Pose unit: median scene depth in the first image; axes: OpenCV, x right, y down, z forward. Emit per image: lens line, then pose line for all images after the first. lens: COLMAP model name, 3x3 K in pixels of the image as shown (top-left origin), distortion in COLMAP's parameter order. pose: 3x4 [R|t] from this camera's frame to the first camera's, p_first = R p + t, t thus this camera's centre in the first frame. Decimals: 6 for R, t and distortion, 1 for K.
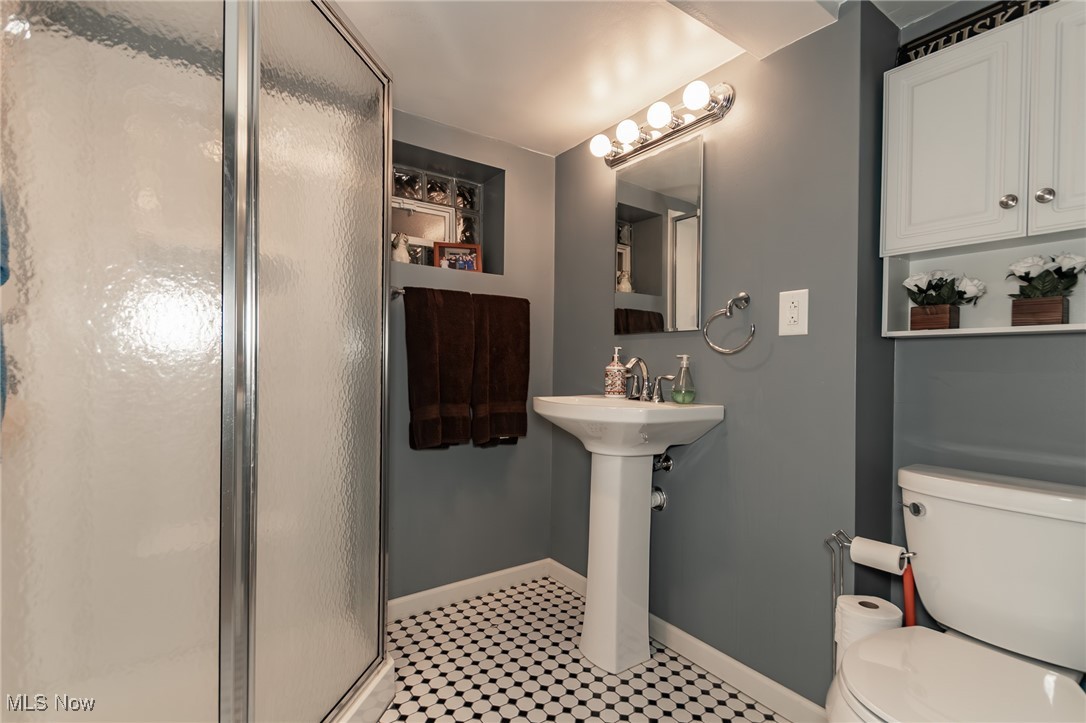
lens RADIAL K [[502.5, 0, 533.5], [0, 502.5, 365.6], [0, 0, 1]] dist [0.010632, -0.001736]
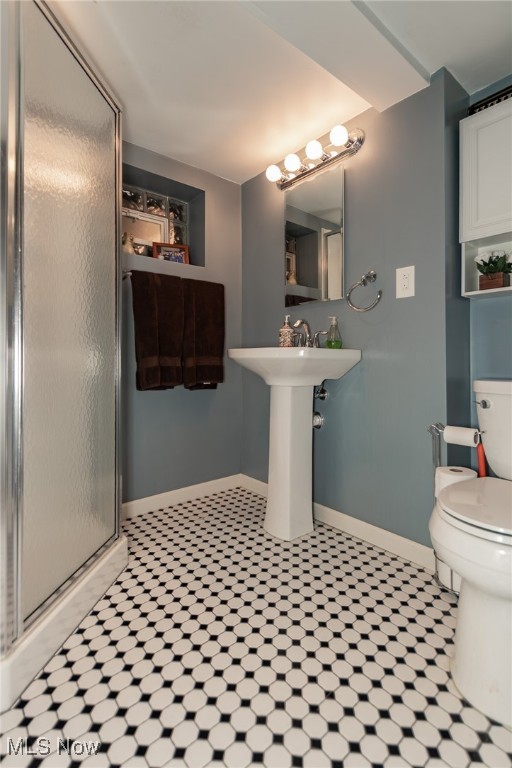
lens RADIAL K [[378.1, 0, 261.4], [0, 378.1, 384.1], [0, 0, 1]] dist [0.004520, 0.003379]
pose [[0.995093, -0.011946, 0.098220, -0.012463], [0.013277, 0.999828, -0.012913, 0.174040], [-0.098049, 0.014154, 0.995081, -0.046589]]
